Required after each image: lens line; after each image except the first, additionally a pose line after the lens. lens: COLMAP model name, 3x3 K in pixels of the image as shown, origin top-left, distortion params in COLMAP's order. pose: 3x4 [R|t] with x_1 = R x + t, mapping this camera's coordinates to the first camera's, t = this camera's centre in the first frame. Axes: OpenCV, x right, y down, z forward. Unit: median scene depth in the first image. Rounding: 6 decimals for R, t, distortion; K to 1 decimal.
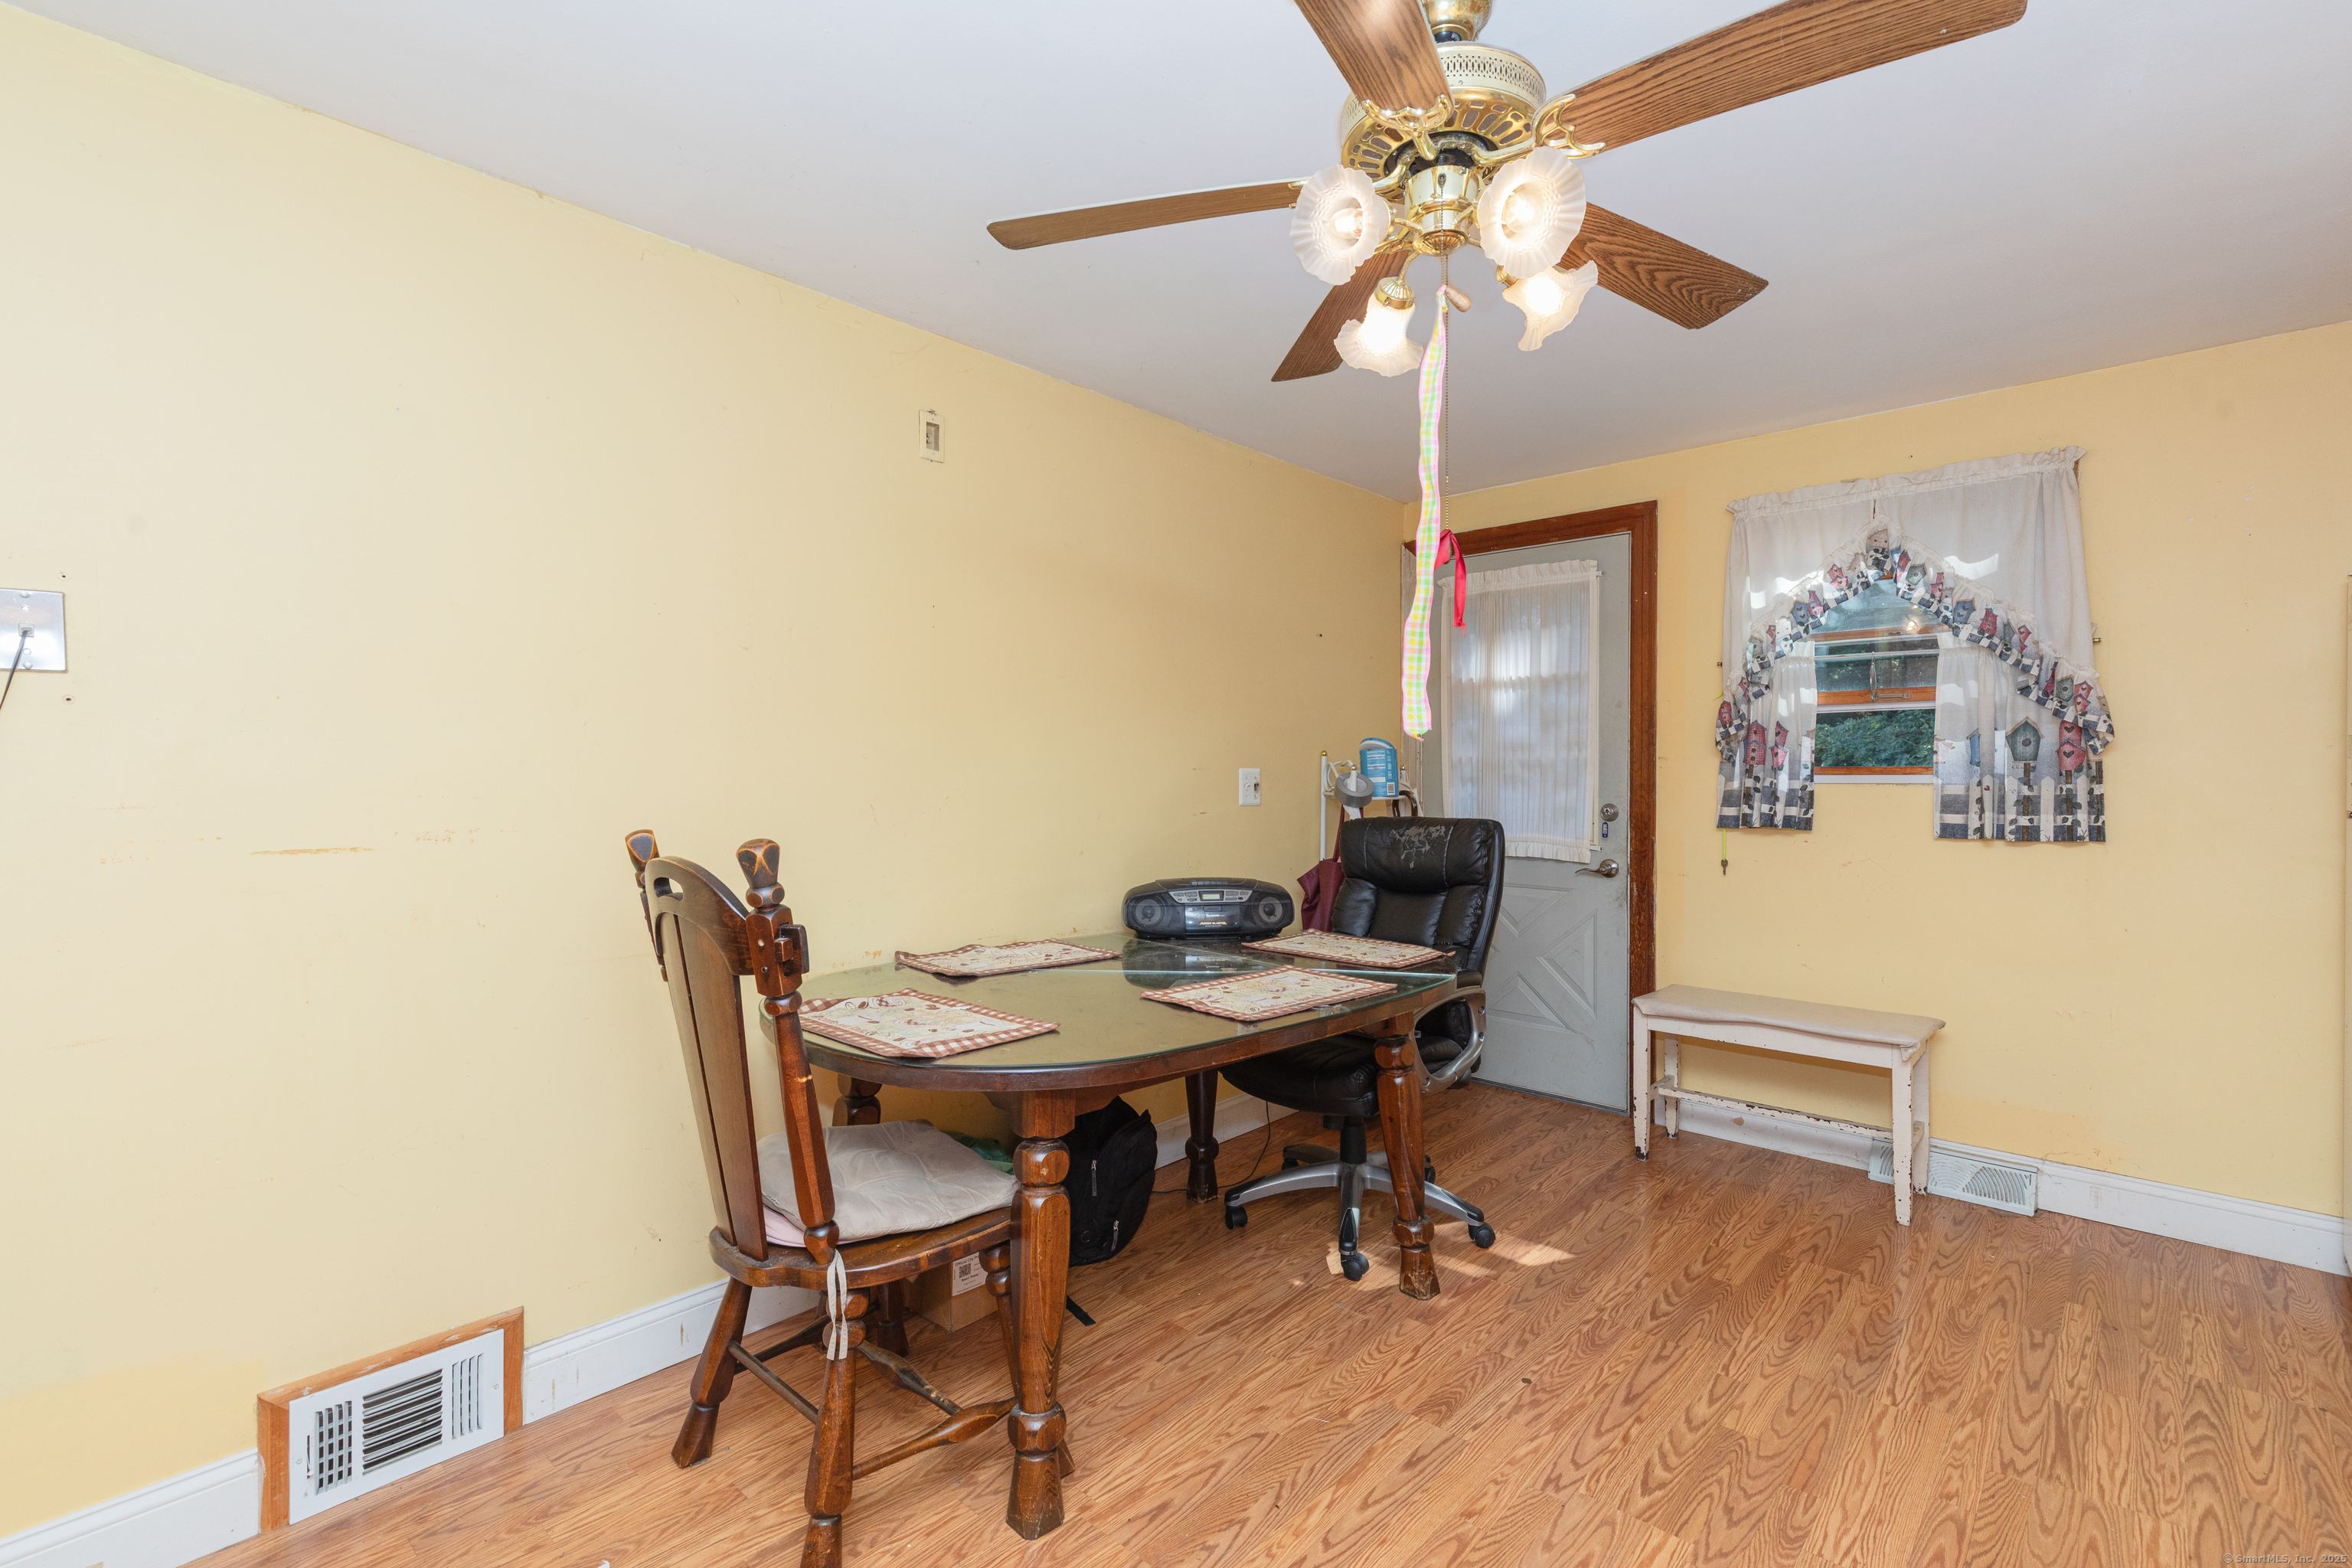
lens RADIAL K [[1050.8, 0, 1190.5], [0, 1050.8, 770.1], [0, 0, 1]] dist [0.010339, -0.003406]
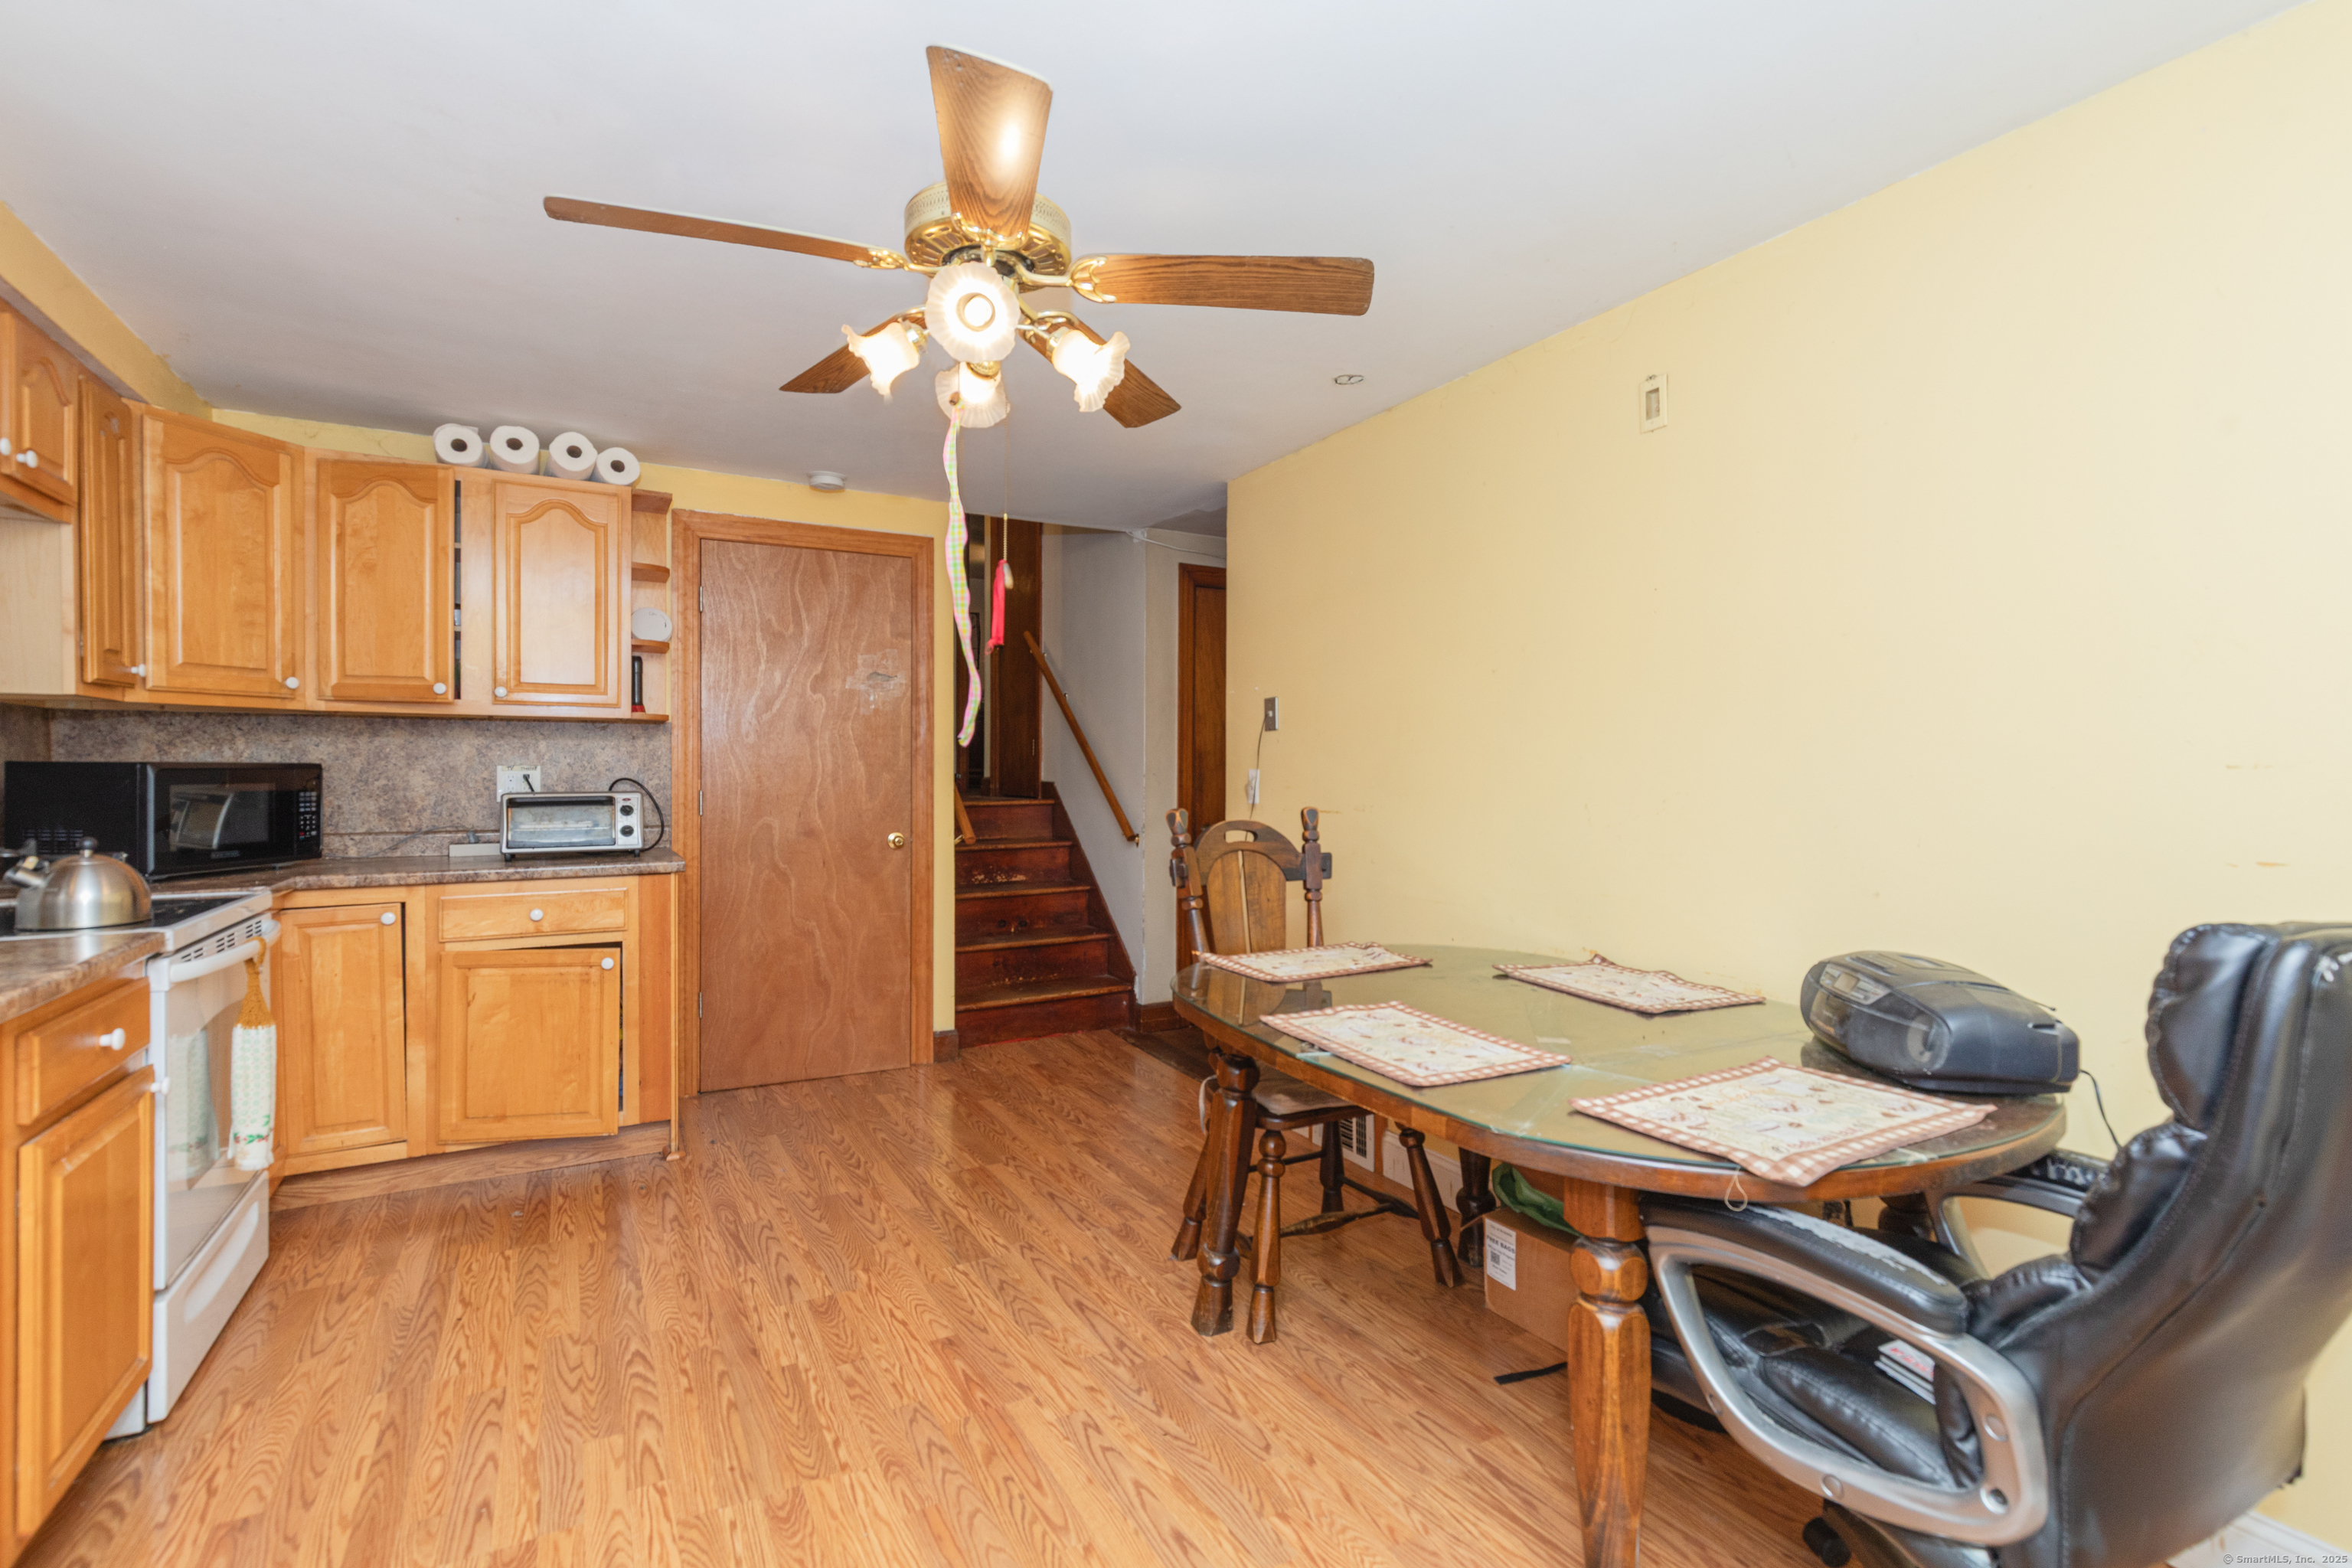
lens RADIAL K [[1050.8, 0, 1190.5], [0, 1050.8, 770.1], [0, 0, 1]] dist [0.010339, -0.003406]
pose [[-0.290930, -0.004421, -0.956734, 0.684961], [-0.000302, 0.999990, -0.004529, 0.003946], [0.956744, -0.001028, -0.290929, 0.813238]]
